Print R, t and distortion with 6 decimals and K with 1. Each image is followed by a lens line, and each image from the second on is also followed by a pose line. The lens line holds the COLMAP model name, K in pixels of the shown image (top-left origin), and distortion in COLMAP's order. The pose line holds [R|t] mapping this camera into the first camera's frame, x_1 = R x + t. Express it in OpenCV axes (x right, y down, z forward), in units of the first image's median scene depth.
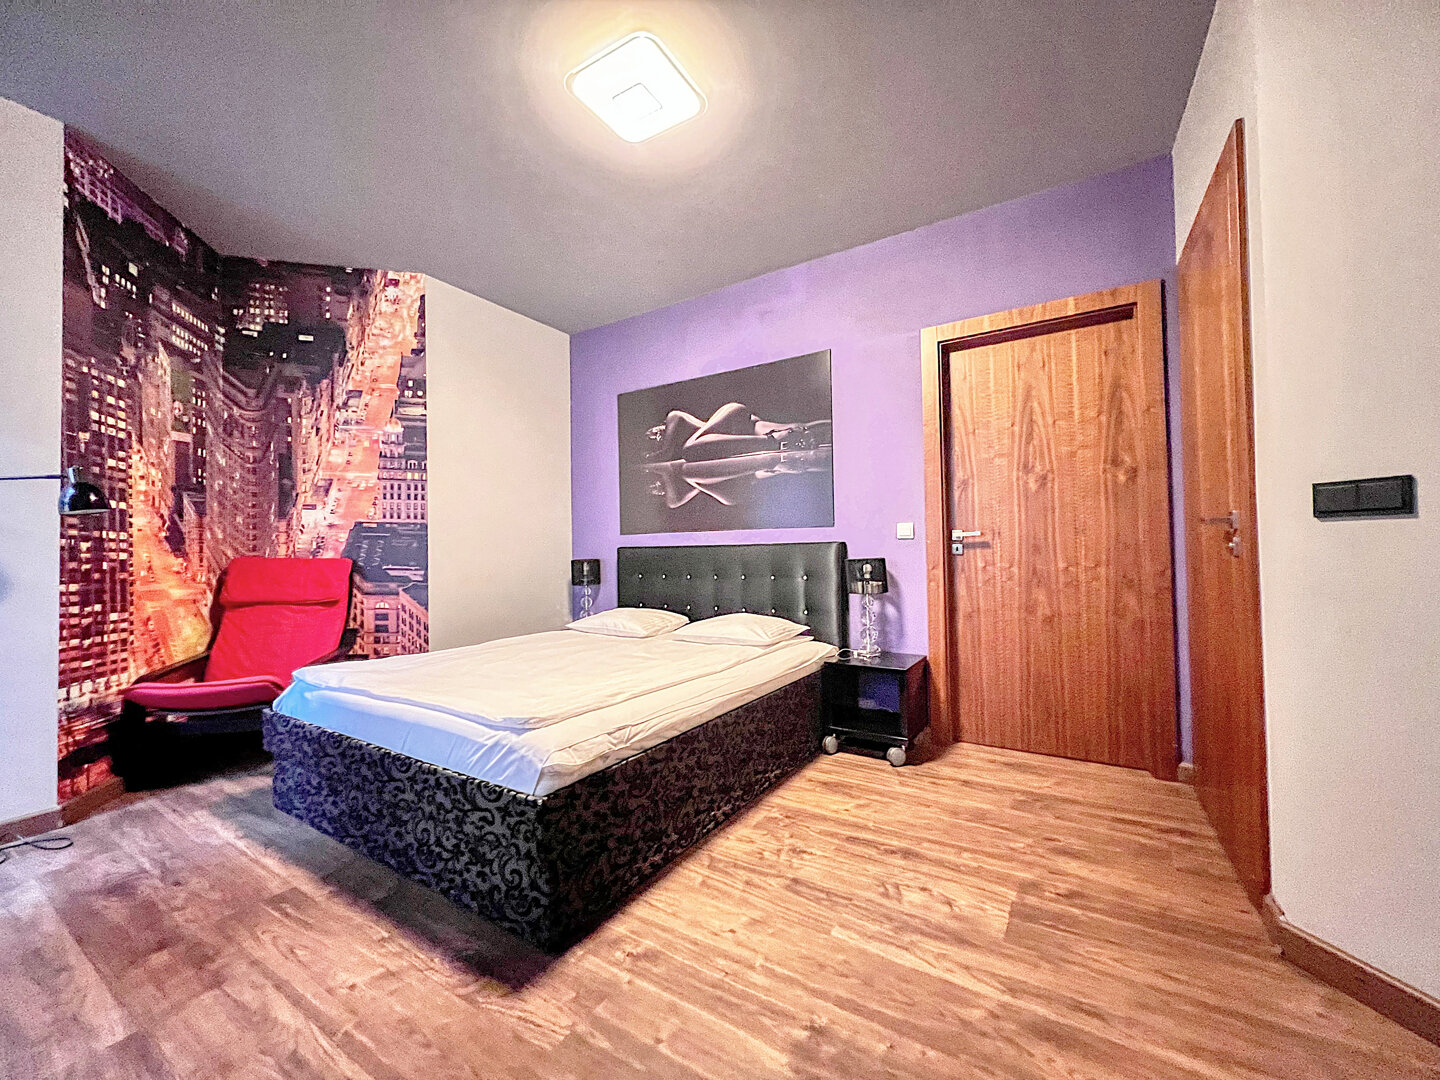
lens RADIAL K [[577.8, 0, 715.1], [0, 577.8, 537.7], [0, 0, 1]] dist [-0.002908, 0.000447]
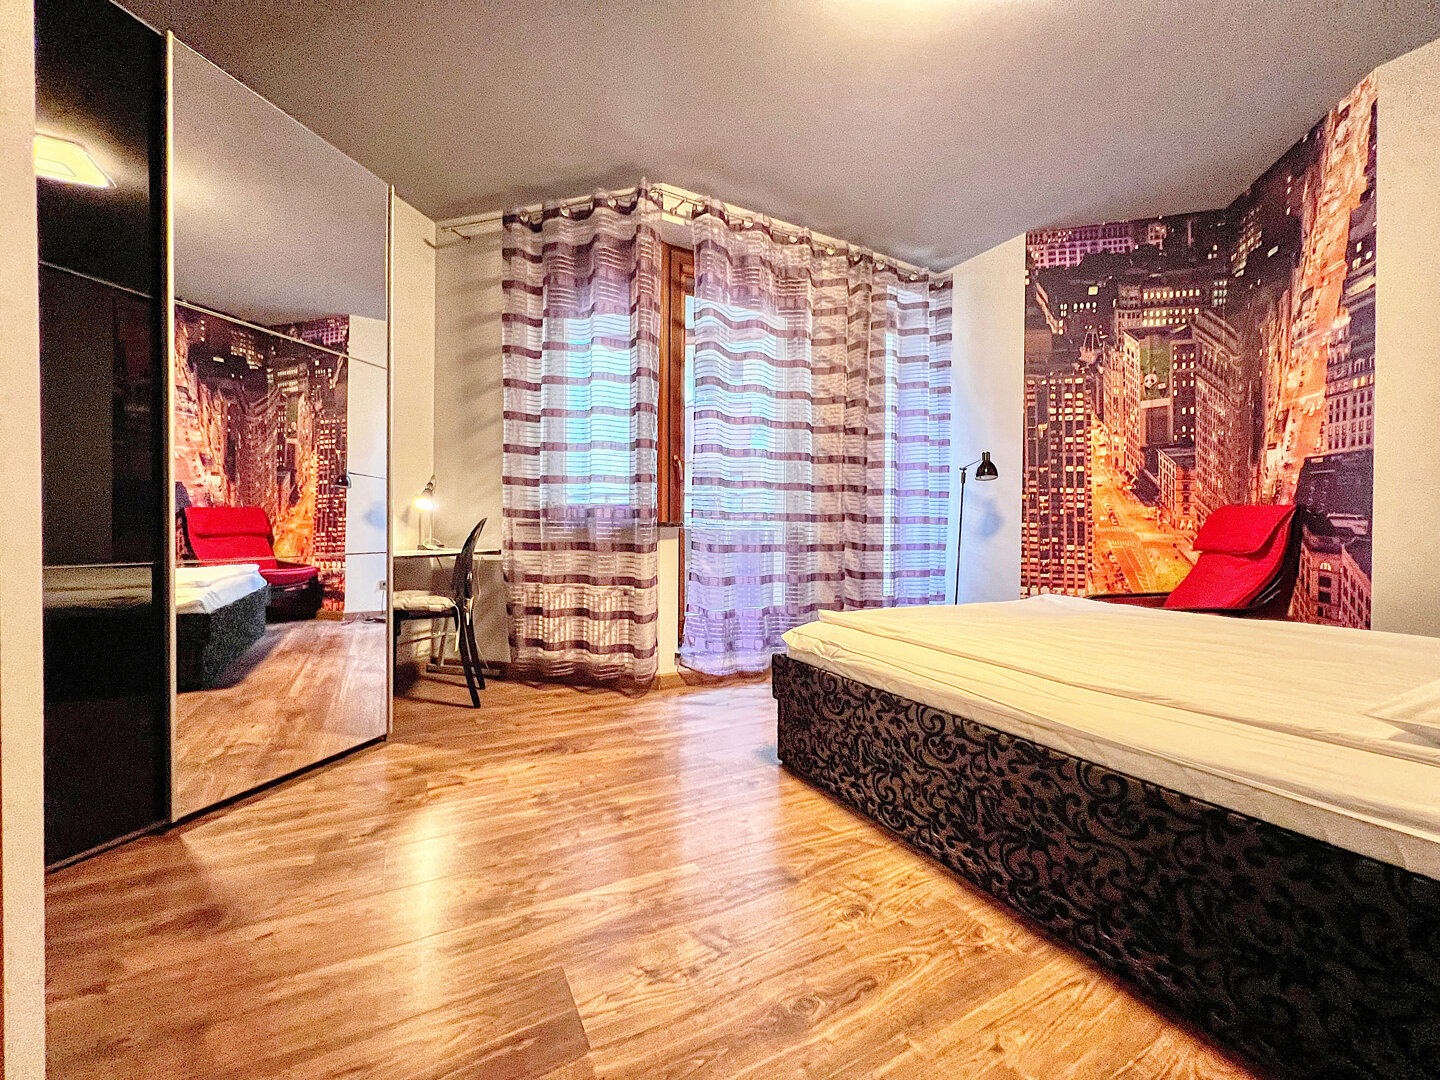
lens RADIAL K [[577.8, 0, 716.6], [0, 577.8, 539.2], [0, 0, 1]] dist [-0.002908, 0.000447]
pose [[-0.490742, 0.027443, -0.870873, 0.560018], [0.021939, 0.999576, 0.019136, 0.061504], [0.871029, -0.009715, -0.491136, 0.829816]]
